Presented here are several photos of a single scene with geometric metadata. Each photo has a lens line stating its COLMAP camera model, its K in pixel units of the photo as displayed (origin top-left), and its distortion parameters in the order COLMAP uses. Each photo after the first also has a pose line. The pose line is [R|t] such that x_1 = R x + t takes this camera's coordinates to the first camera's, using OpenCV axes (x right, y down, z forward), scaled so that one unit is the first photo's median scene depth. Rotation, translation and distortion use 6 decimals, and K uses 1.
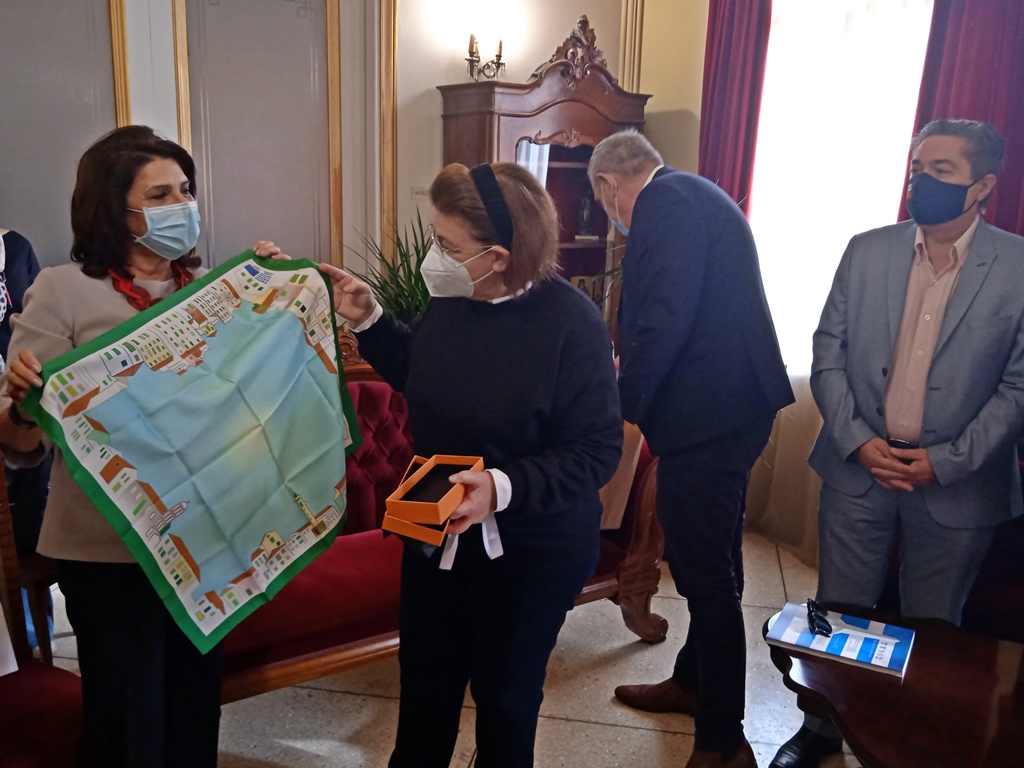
lens RADIAL K [[905.3, 0, 512.0], [0, 905.3, 384.0], [0, 0, 1]] dist [-0.000320, -0.000485]
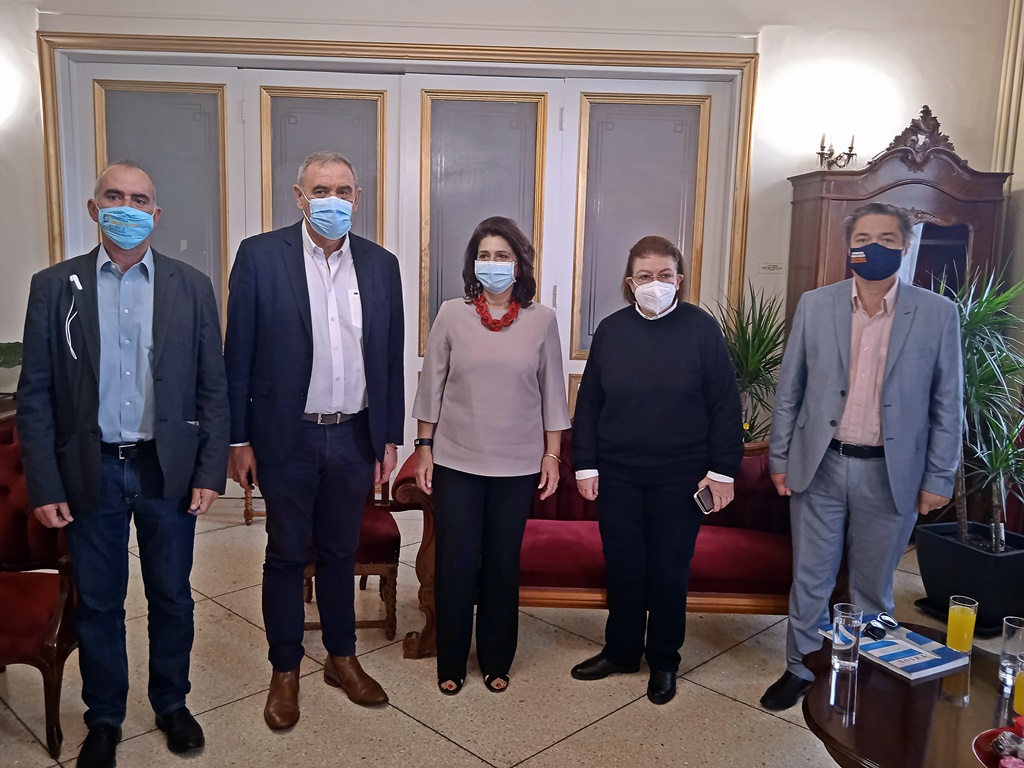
lens RADIAL K [[905.3, 0, 512.0], [0, 905.3, 384.0], [0, 0, 1]] dist [-0.000320, -0.000485]
pose [[0.815654, 0.069929, -0.574298, 0.316426], [-0.121221, 0.991291, -0.051463, 0.037008], [0.565697, 0.111593, 0.817027, -0.122922]]
